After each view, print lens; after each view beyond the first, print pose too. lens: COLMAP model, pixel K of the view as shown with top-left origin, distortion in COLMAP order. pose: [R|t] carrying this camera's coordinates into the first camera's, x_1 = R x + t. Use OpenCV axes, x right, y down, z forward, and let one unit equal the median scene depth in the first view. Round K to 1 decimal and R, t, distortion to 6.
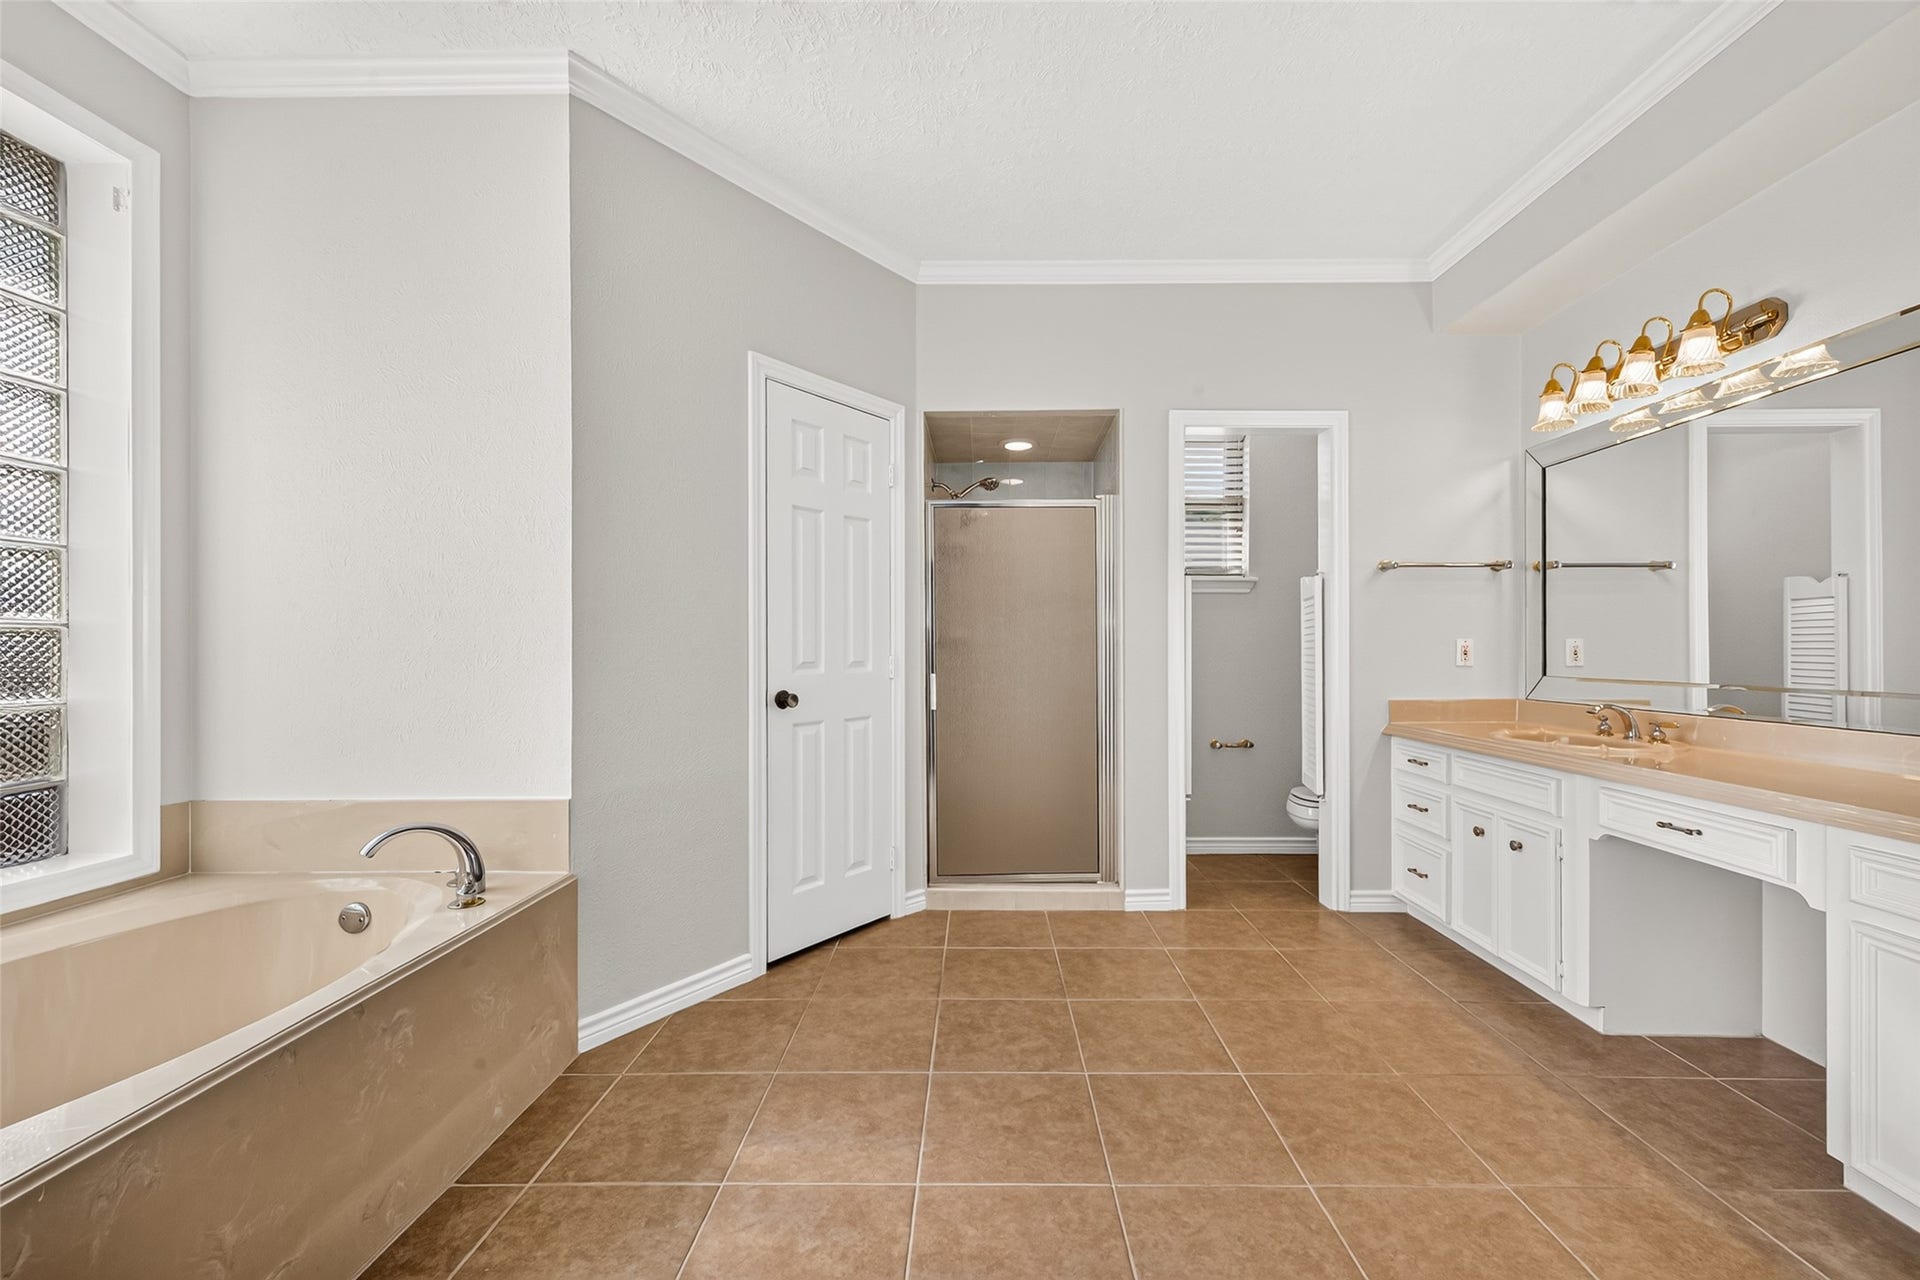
lens RADIAL K [[754.1, 0, 972.8], [0, 754.1, 644.3], [0, 0, 1]] dist [0.002366, -0.000031]
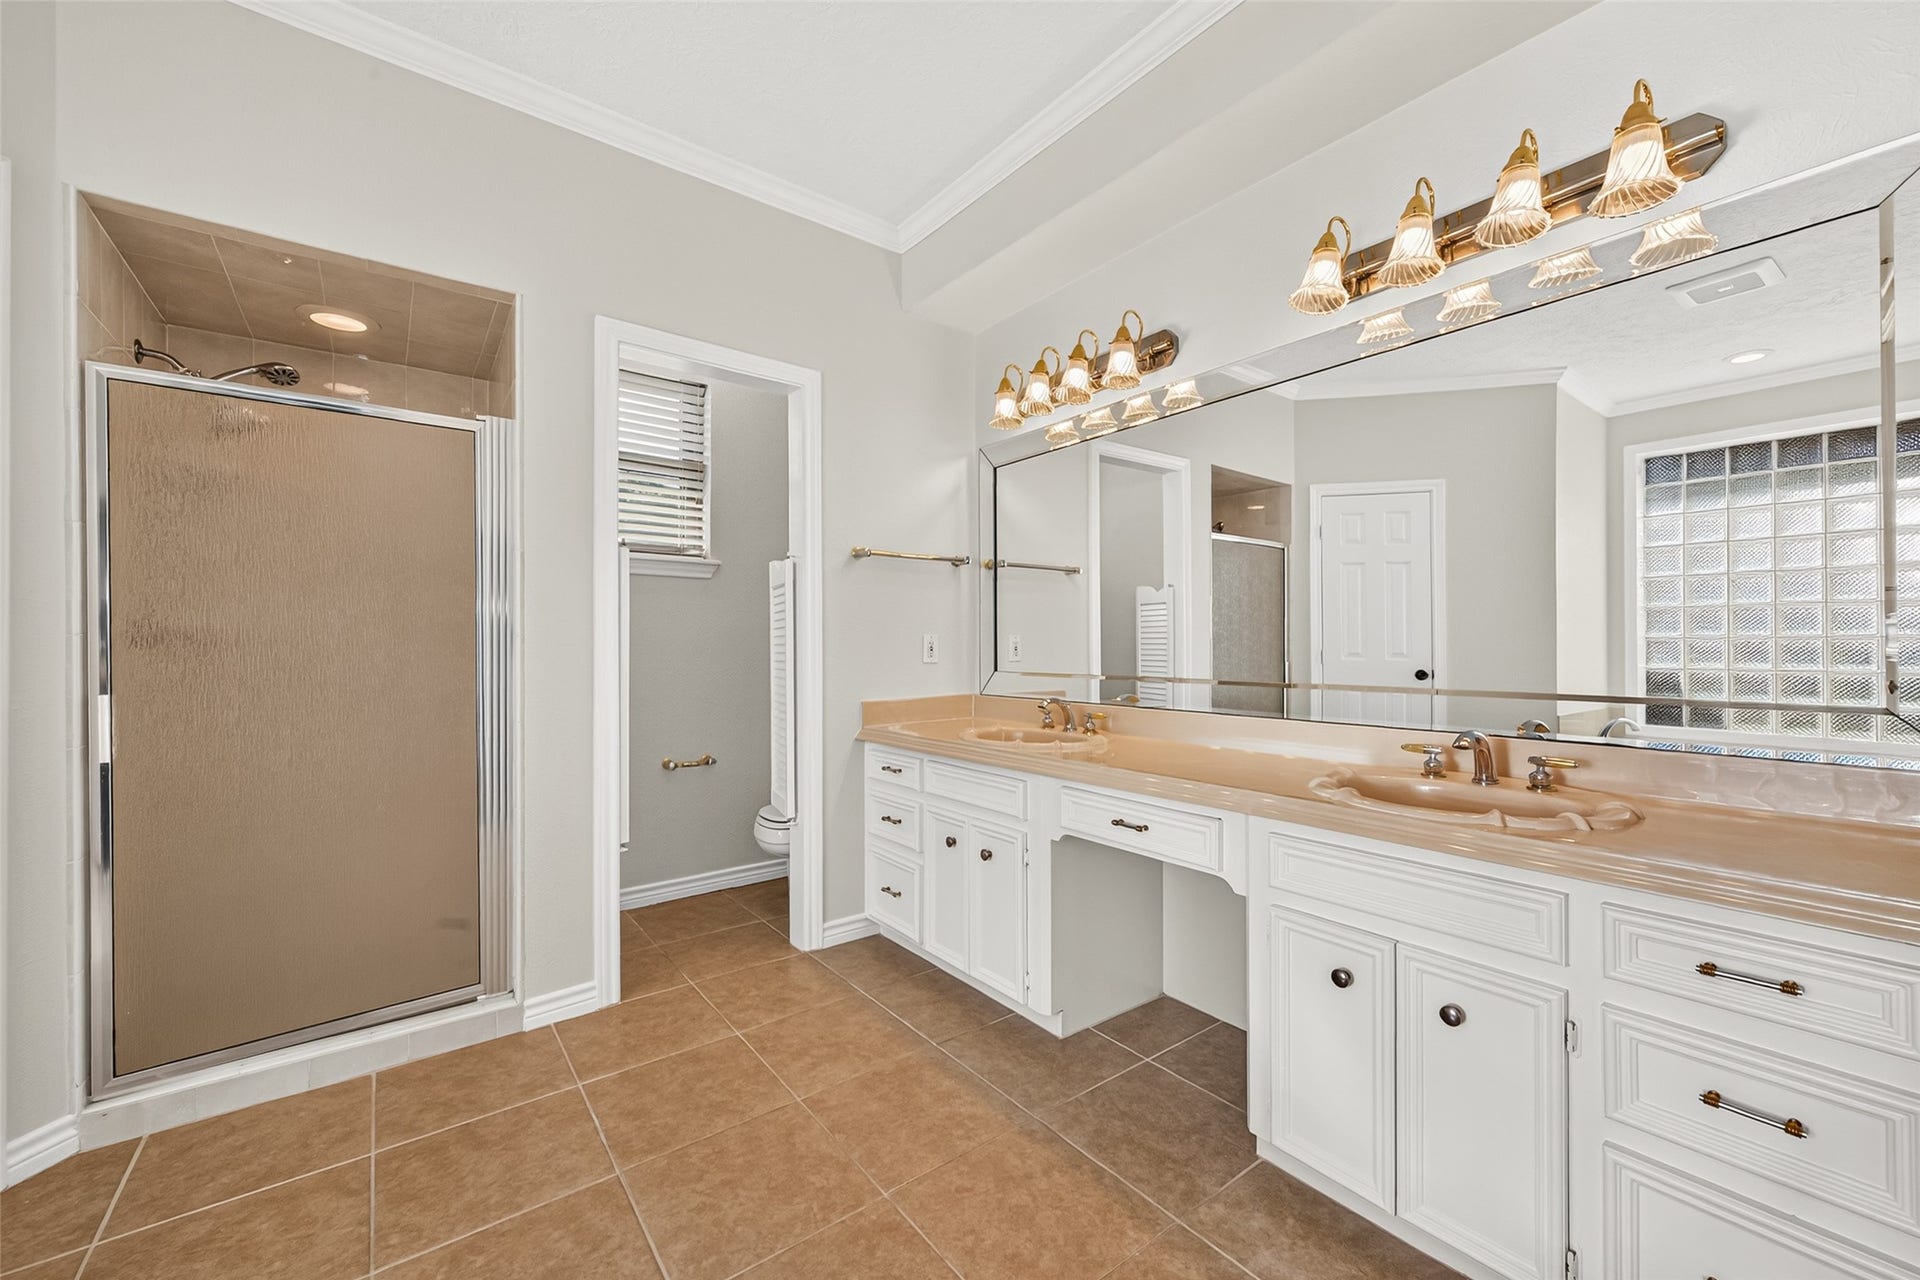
lens RADIAL K [[754.1, 0, 972.8], [0, 754.1, 644.3], [0, 0, 1]] dist [0.002366, -0.000031]
pose [[0.783374, -0.002328, 0.621546, 0.105446], [-0.000273, 0.999992, 0.004089, 0.001450], [-0.621550, -0.003373, 0.783367, 0.235243]]
